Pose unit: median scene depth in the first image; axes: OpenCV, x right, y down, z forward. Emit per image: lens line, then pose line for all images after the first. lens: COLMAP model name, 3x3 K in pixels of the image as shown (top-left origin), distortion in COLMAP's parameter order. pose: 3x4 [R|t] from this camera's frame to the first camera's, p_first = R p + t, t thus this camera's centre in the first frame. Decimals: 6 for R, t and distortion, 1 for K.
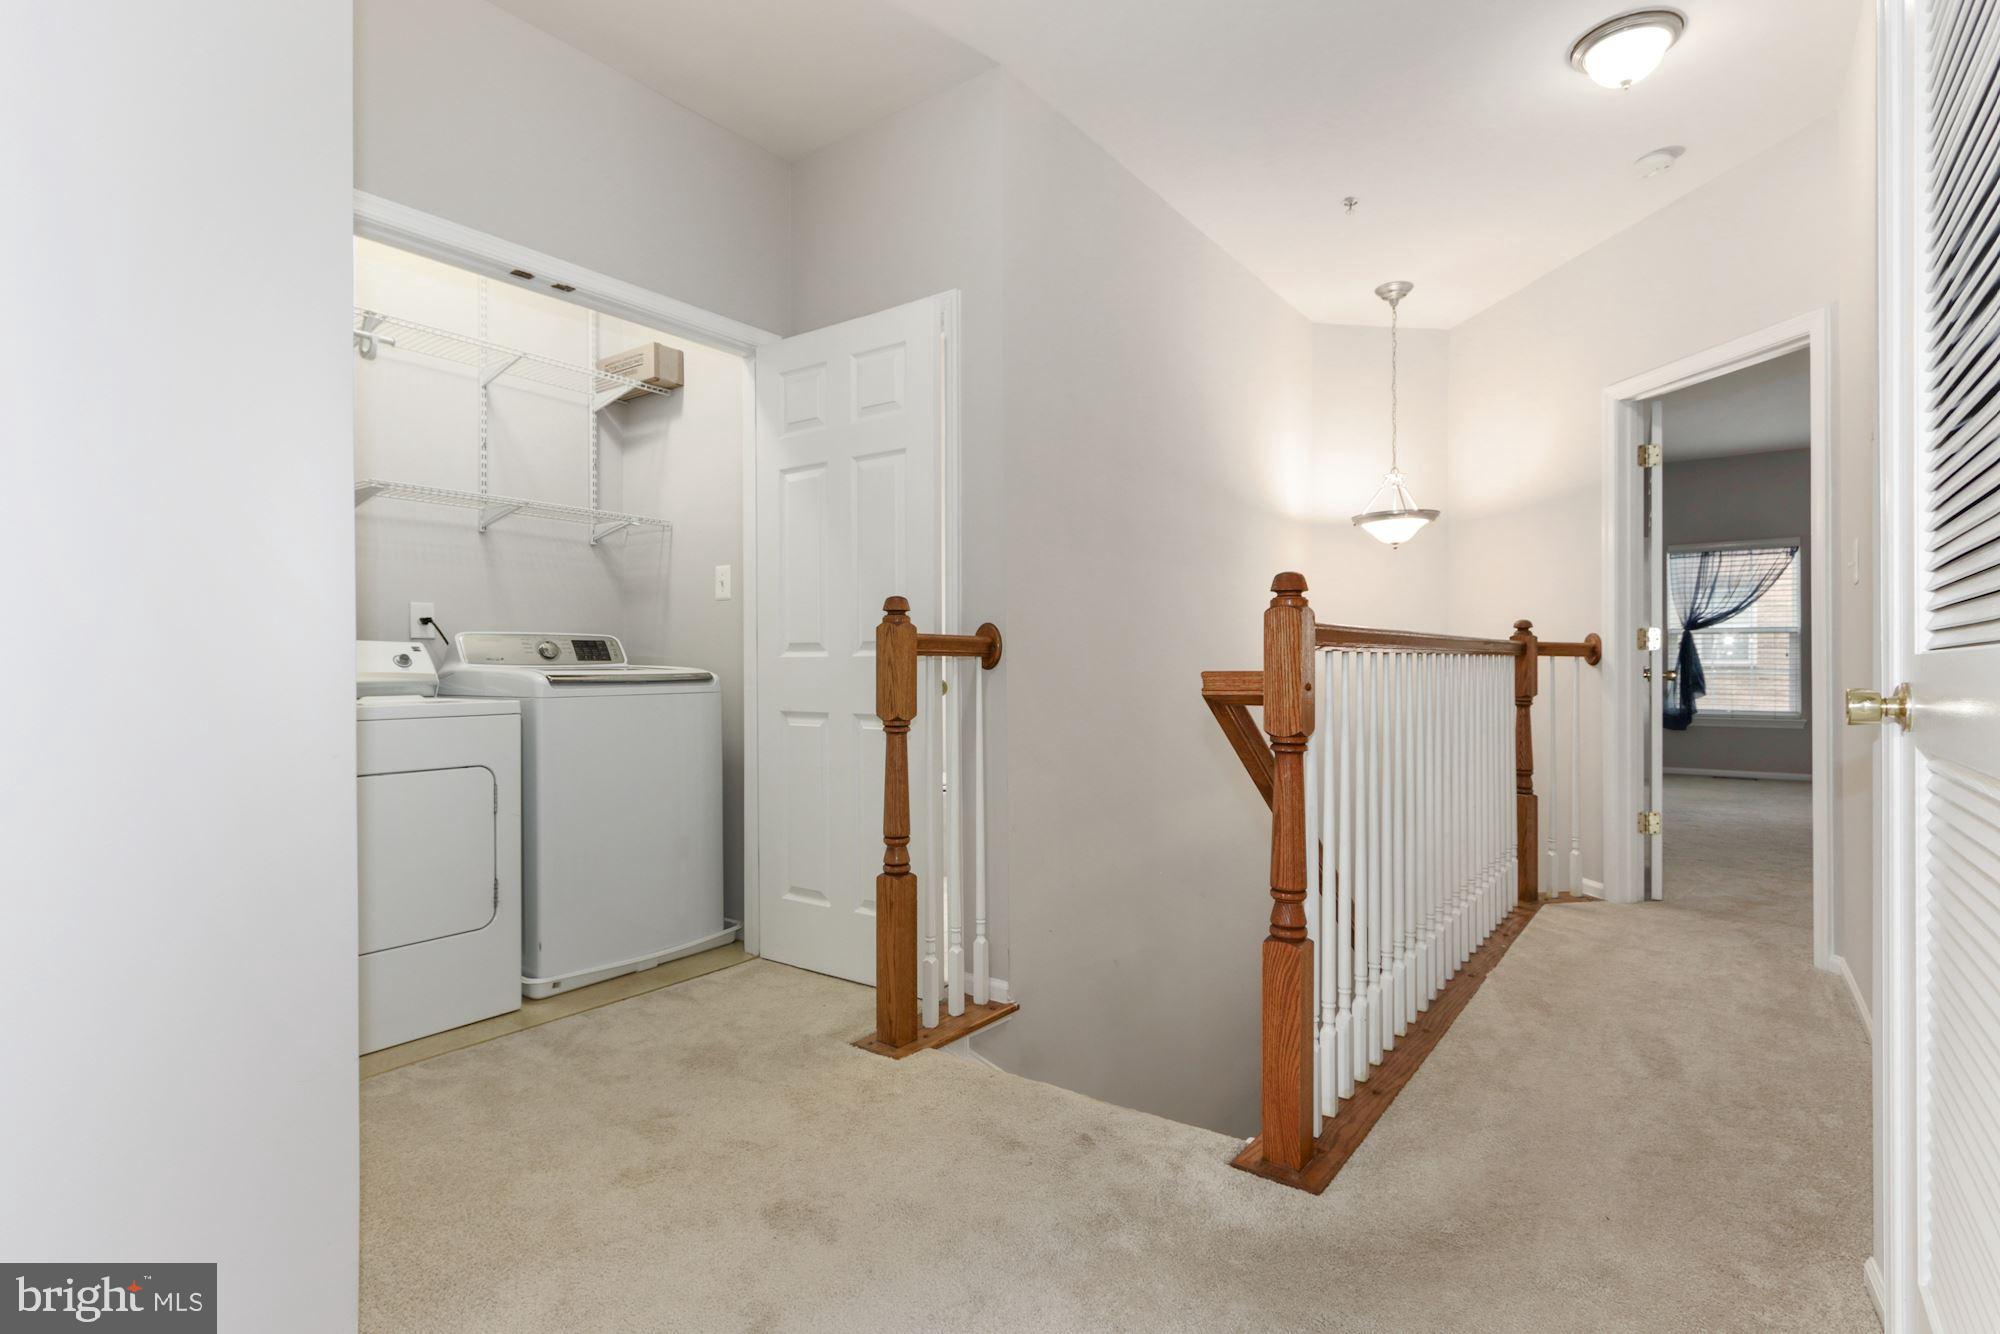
lens RADIAL K [[956.9, 0, 1006.3], [0, 956.9, 659.6], [0, 0, 1]] dist [-0.000635, -0.000773]
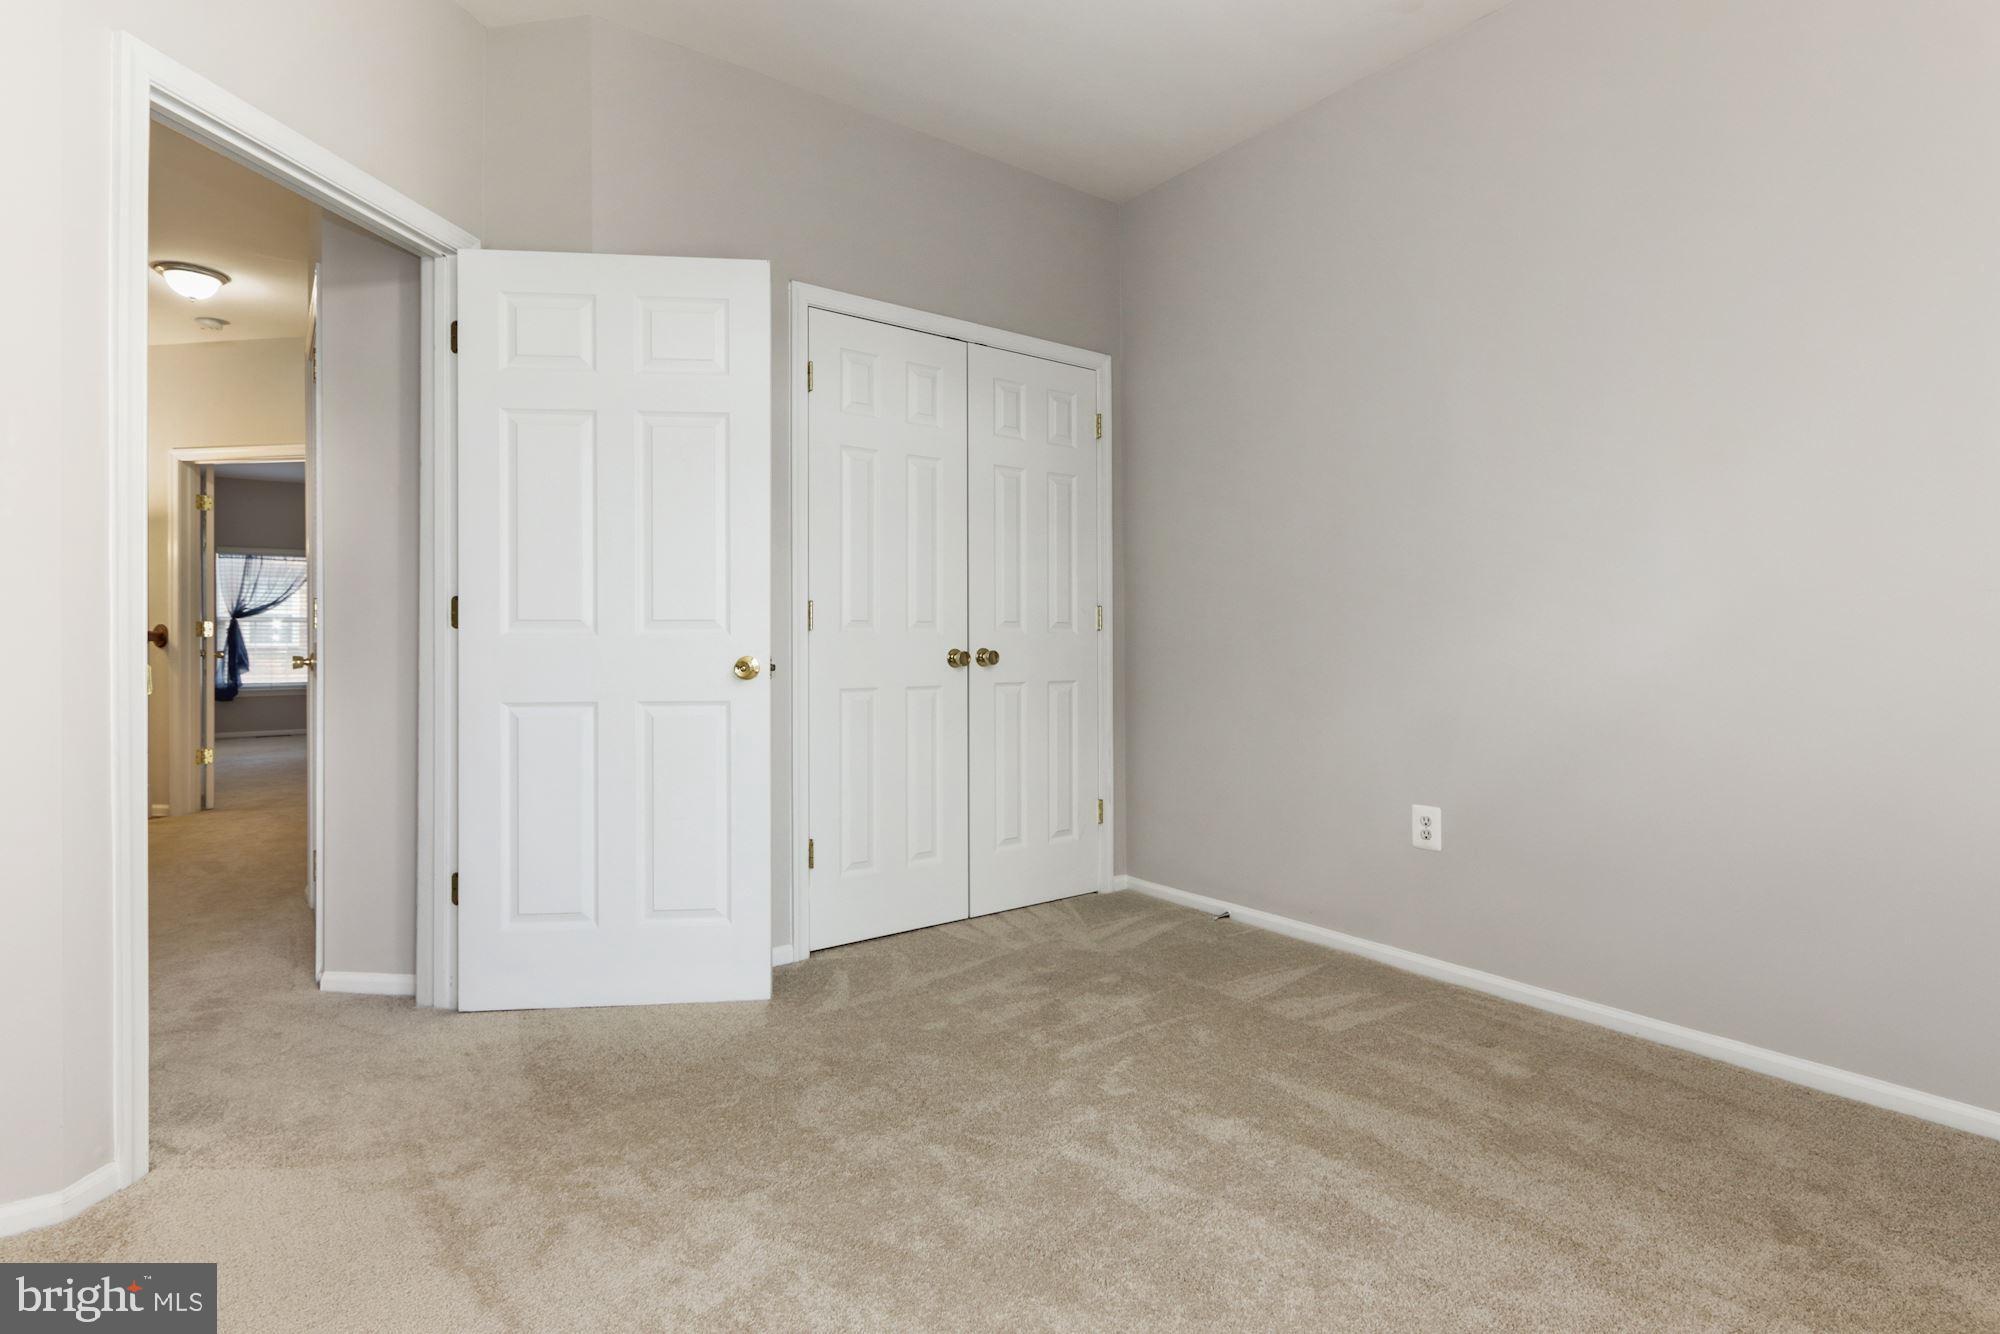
lens RADIAL K [[956.9, 0, 986.0], [0, 956.9, 656.4], [0, 0, 1]] dist [-0.000635, -0.000773]
pose [[0.284097, -0.008402, 0.958759, -0.194919], [-0.006355, 0.999923, 0.010646, -0.001633], [-0.958774, -0.009117, 0.284022, -0.280388]]
